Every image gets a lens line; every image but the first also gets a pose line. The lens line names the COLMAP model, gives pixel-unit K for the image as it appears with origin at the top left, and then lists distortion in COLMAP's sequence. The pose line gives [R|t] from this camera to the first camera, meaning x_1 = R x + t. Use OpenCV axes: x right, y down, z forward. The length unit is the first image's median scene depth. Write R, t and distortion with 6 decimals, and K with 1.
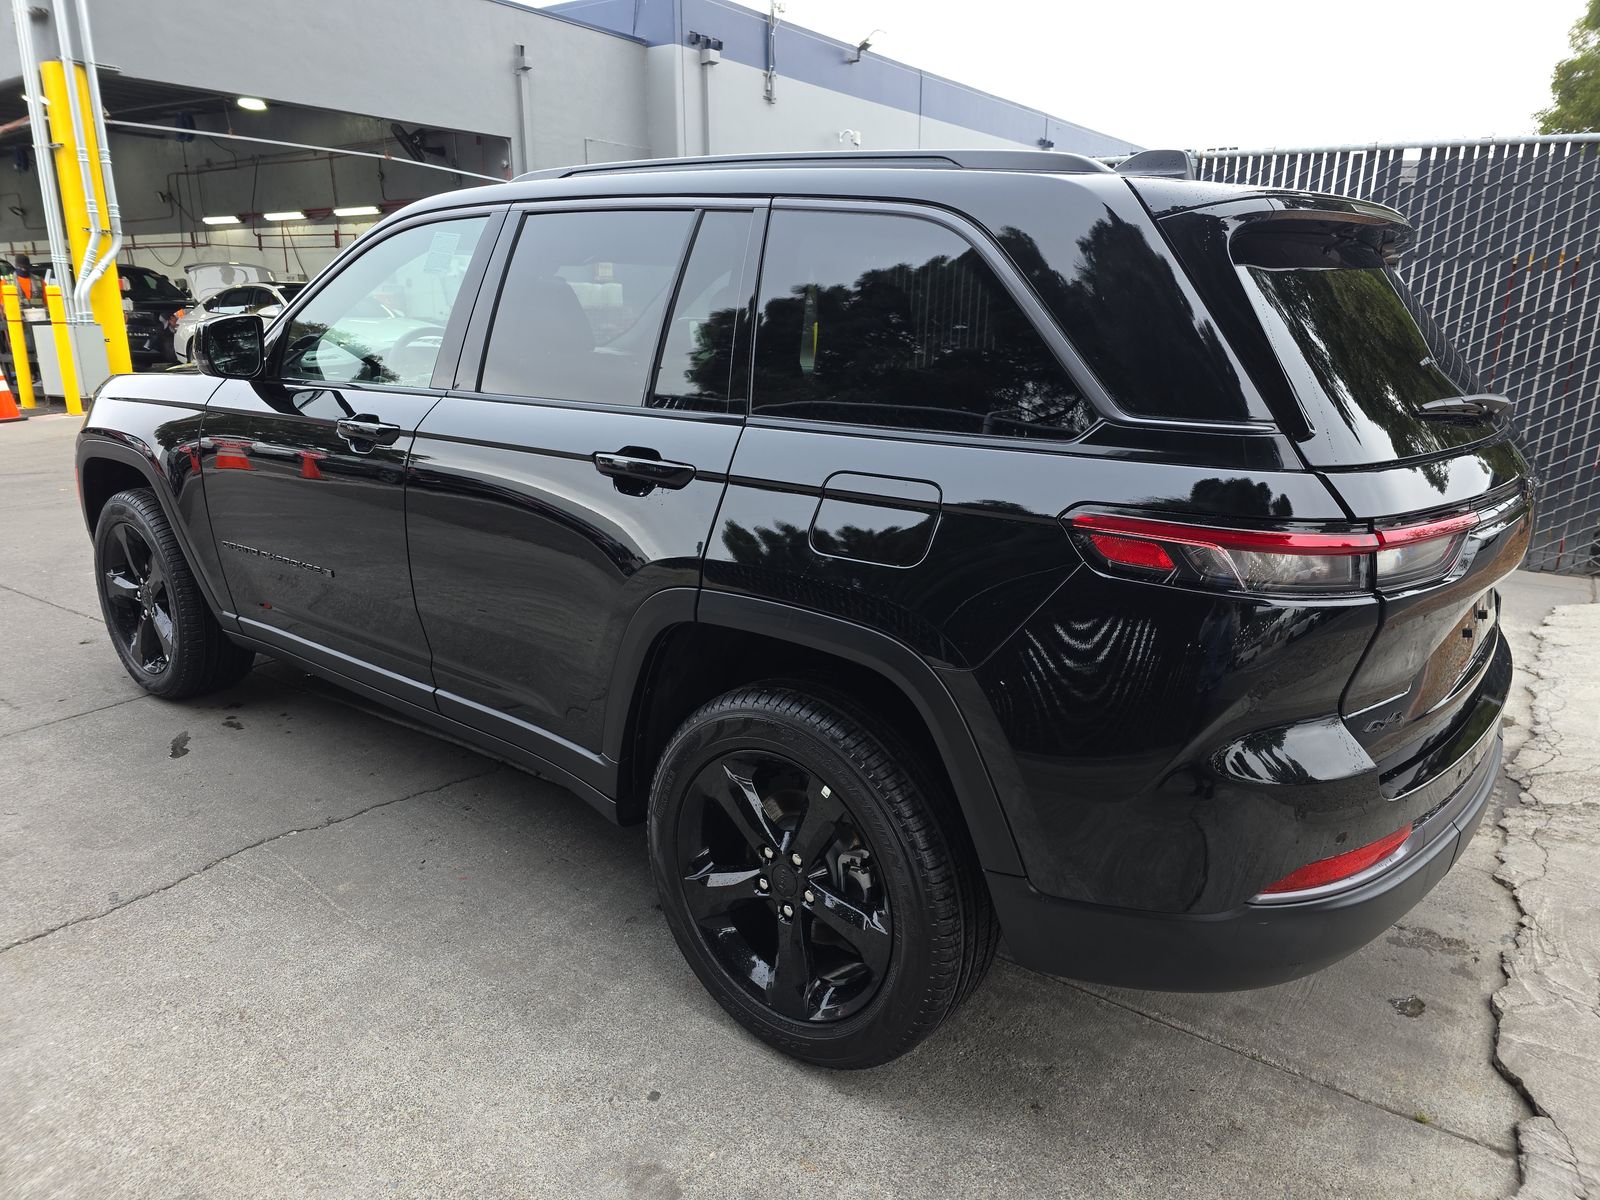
lens RADIAL K [[1088.8, 0, 805.9], [0, 1088.8, 604.2], [0, 0, 1]] dist [0.025736, -0.024268]
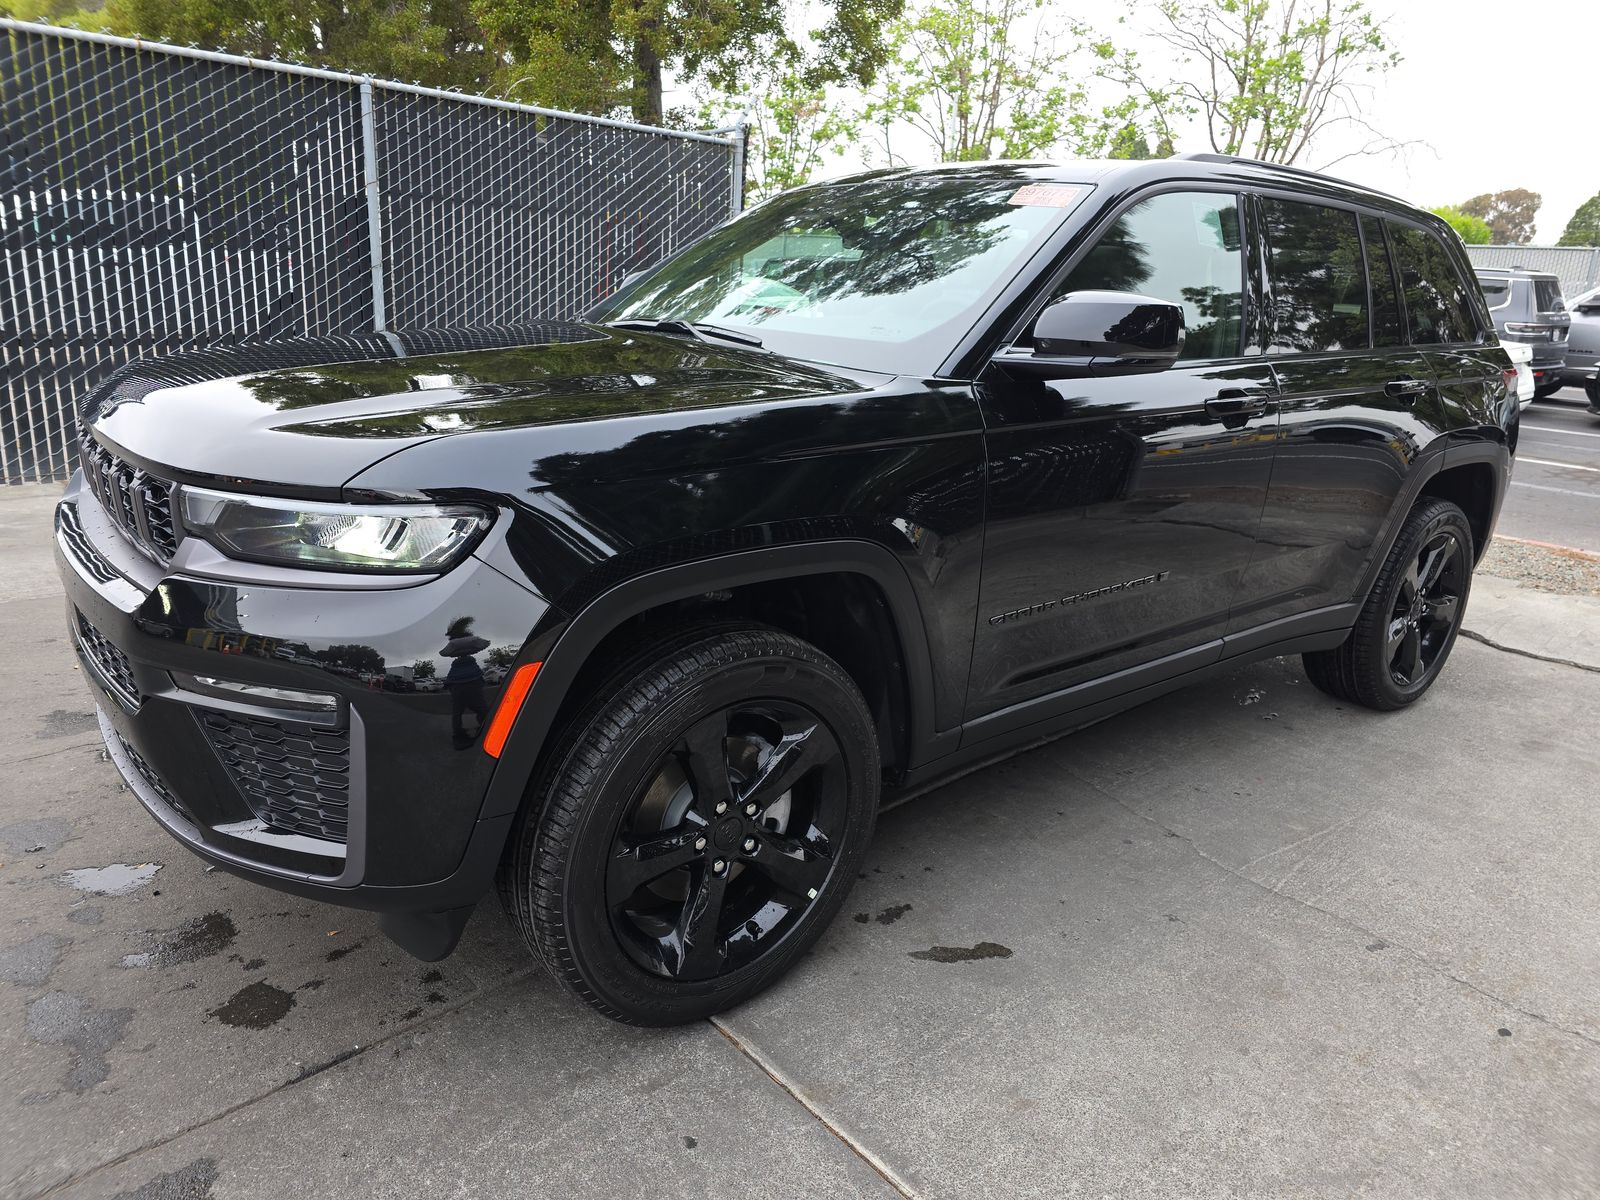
lens RADIAL K [[1088.8, 0, 804.5], [0, 1088.8, 597.2], [0, 0, 1]] dist [0.025736, -0.024268]
pose [[0.217399, -0.286744, 0.933014, -0.466807], [0.230471, 0.943928, 0.236396, -0.099079], [-0.948483, 0.163641, 0.271295, 0.365328]]
